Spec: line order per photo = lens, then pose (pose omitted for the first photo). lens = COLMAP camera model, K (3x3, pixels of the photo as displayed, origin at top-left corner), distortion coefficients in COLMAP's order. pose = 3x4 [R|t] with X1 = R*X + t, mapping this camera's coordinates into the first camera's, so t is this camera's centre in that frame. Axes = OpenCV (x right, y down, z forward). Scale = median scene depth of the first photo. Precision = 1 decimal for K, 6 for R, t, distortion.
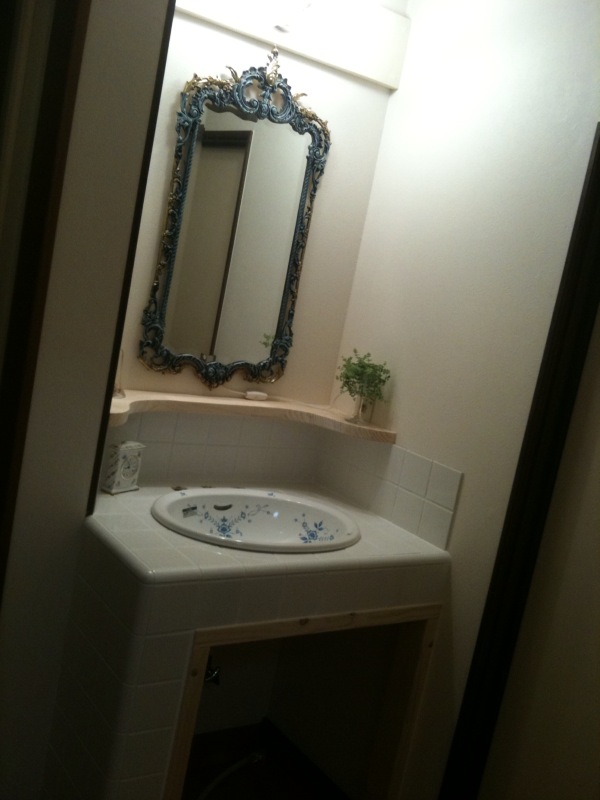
lens RADIAL K [[842.1, 0, 299.8], [0, 842.1, 395.5], [0, 0, 1]] dist [0.194159, -0.575830]
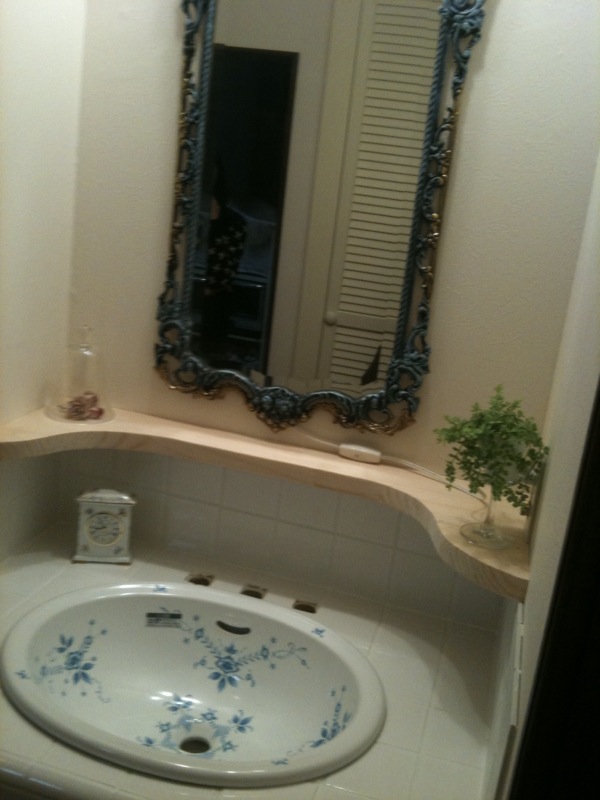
lens RADIAL K [[842.1, 0, 299.8], [0, 842.1, 395.5], [0, 0, 1]] dist [0.194159, -0.575830]
pose [[0.646072, 0.086544, -0.758354, 0.376082], [-0.116495, 0.993091, 0.014086, -0.044504], [0.754334, 0.079244, 0.651690, 0.620666]]
